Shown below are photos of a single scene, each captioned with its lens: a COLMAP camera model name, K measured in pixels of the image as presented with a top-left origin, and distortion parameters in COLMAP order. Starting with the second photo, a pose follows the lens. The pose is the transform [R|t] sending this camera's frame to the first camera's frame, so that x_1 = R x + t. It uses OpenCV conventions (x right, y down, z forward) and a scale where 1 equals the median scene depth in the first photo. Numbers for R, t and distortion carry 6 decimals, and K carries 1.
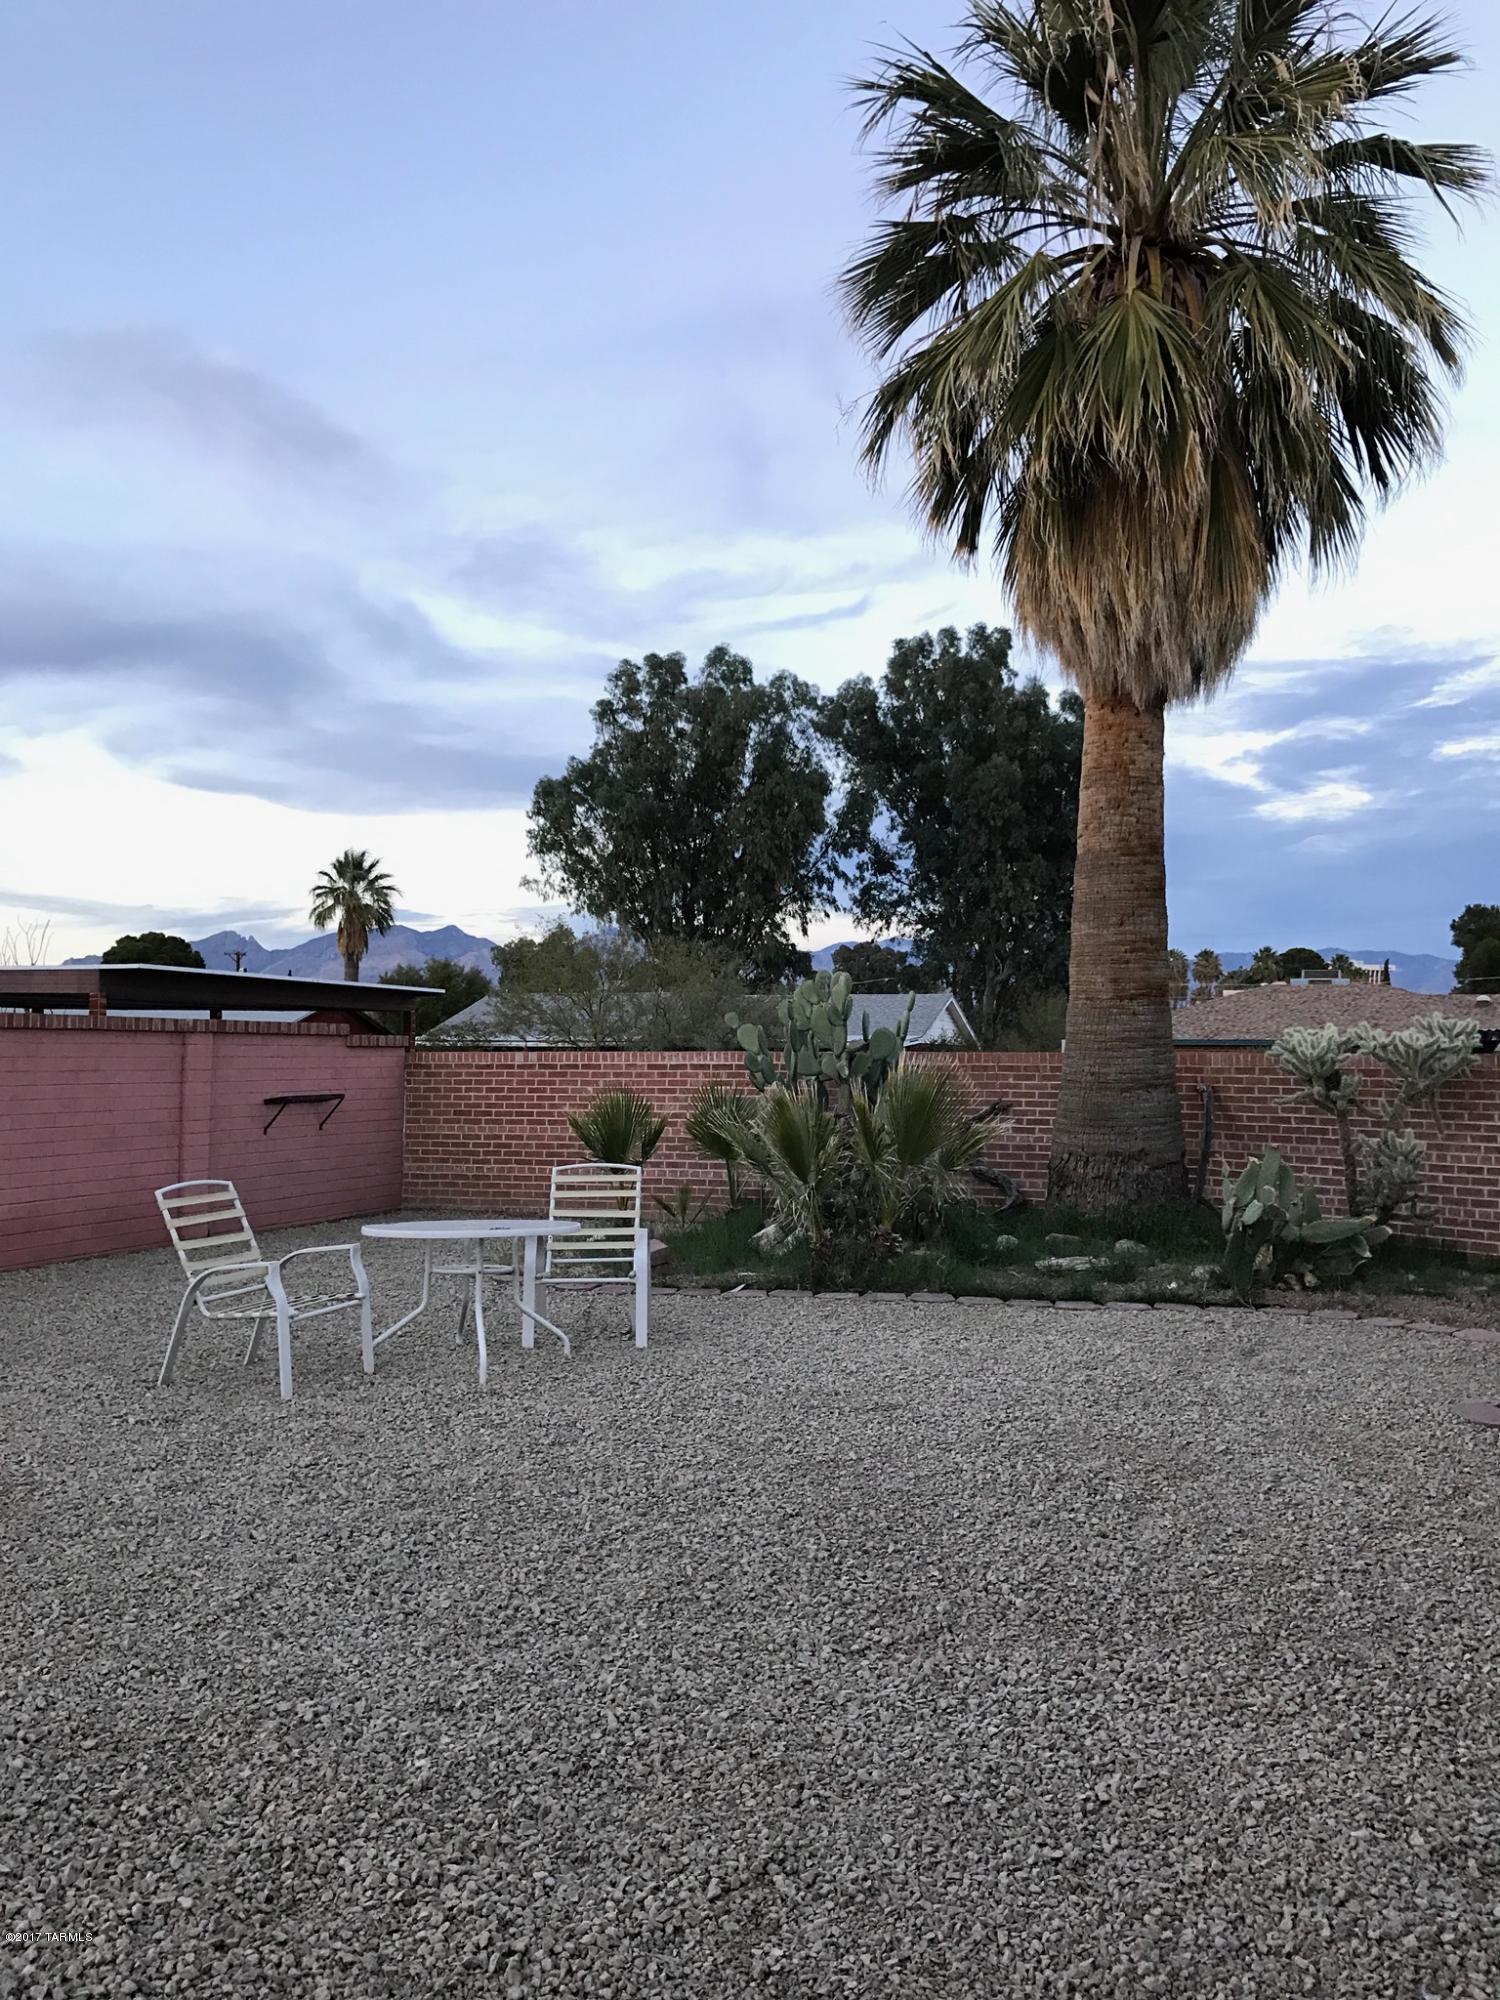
lens RADIAL K [[1626.7, 0, 745.5], [0, 1626.7, 996.0], [0, 0, 1]] dist [0.033201, -0.045267]
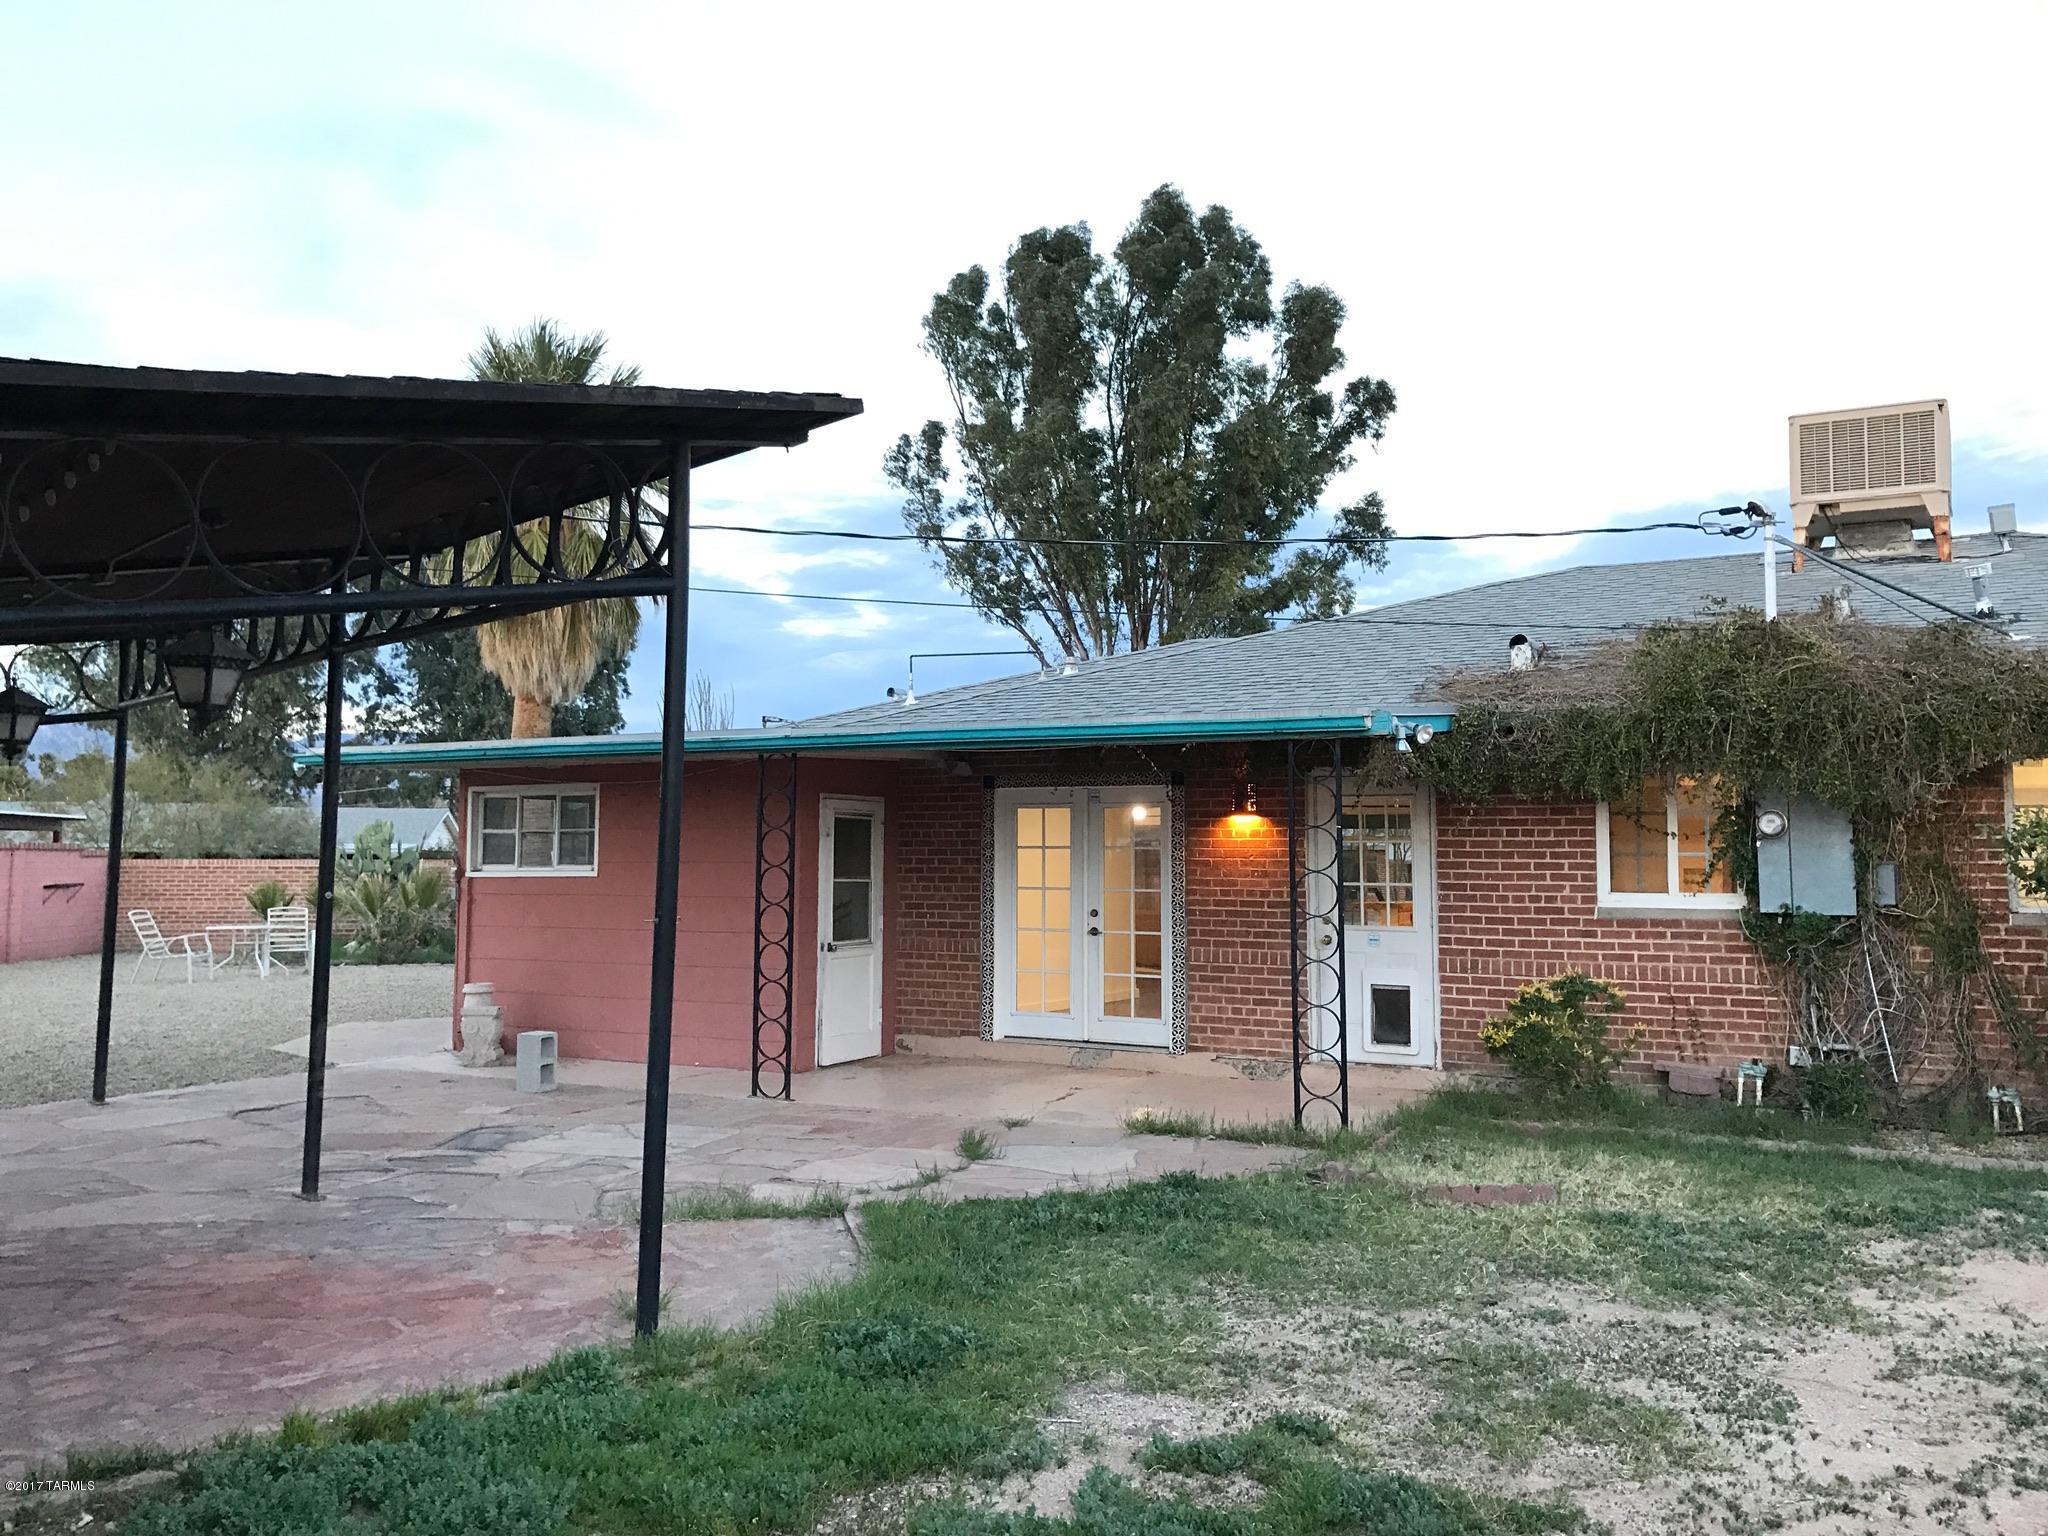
lens RADIAL K [[1665.7, 0, 1019.3], [0, 1665.7, 751.3], [0, 0, 1]] dist [0.033201, -0.045267]
pose [[0.898437, 0.028790, 0.438158, -0.046396], [-0.017016, 0.999381, -0.030775, -0.015320], [-0.438773, 0.020194, 0.898371, -0.375609]]
